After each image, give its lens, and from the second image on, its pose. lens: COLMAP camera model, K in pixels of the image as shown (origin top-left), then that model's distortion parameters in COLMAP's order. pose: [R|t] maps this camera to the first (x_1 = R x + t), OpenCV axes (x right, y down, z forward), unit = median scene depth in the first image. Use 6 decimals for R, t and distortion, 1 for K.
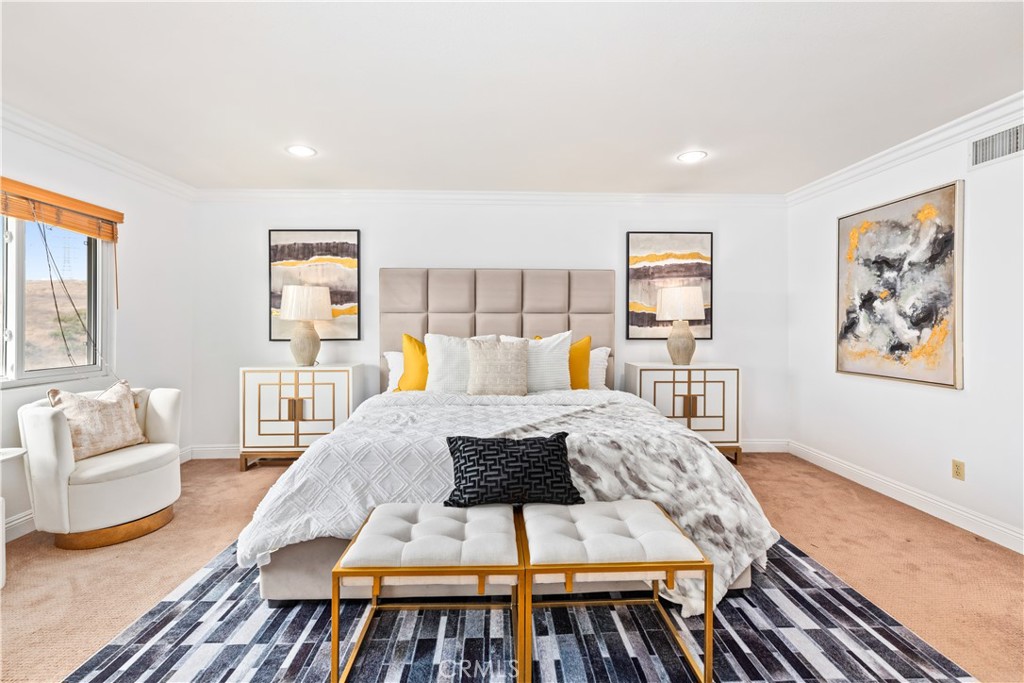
lens RADIAL K [[452.8, 0, 510.6], [0, 452.8, 331.3], [0, 0, 1]] dist [0.004256, 0.000089]
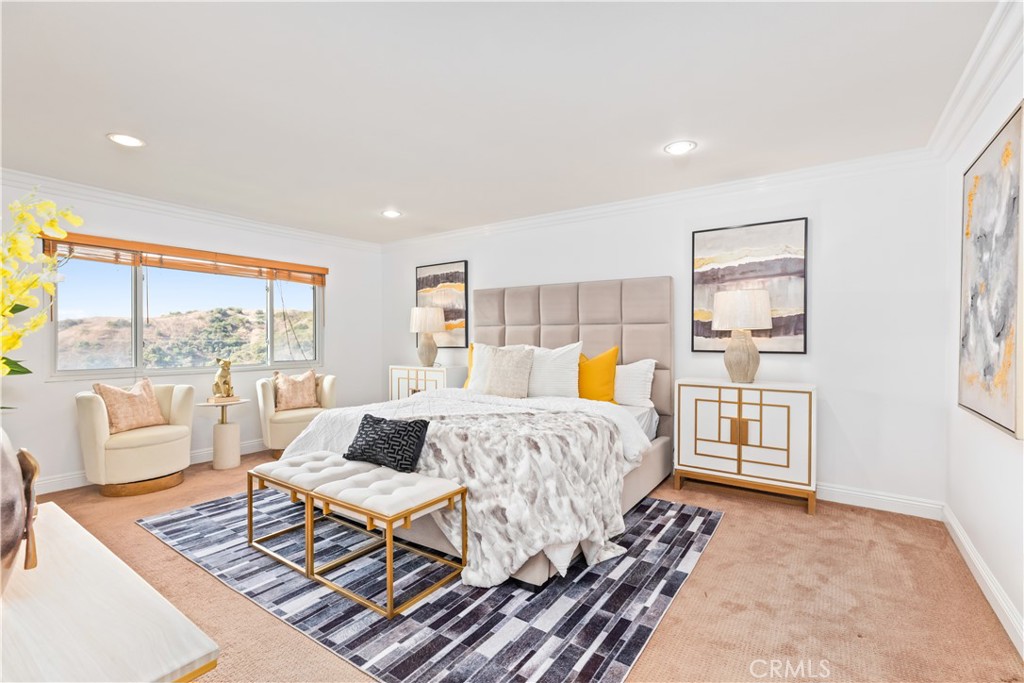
lens RADIAL K [[459.9, 0, 511.5], [0, 459.9, 346.6], [0, 0, 1]] dist [0.000838, 0.000057]
pose [[0.798336, 0.012628, -0.602080, 0.571121], [-0.006754, 0.999905, 0.012017, -0.000830], [0.602175, -0.005527, 0.798345, 0.059234]]
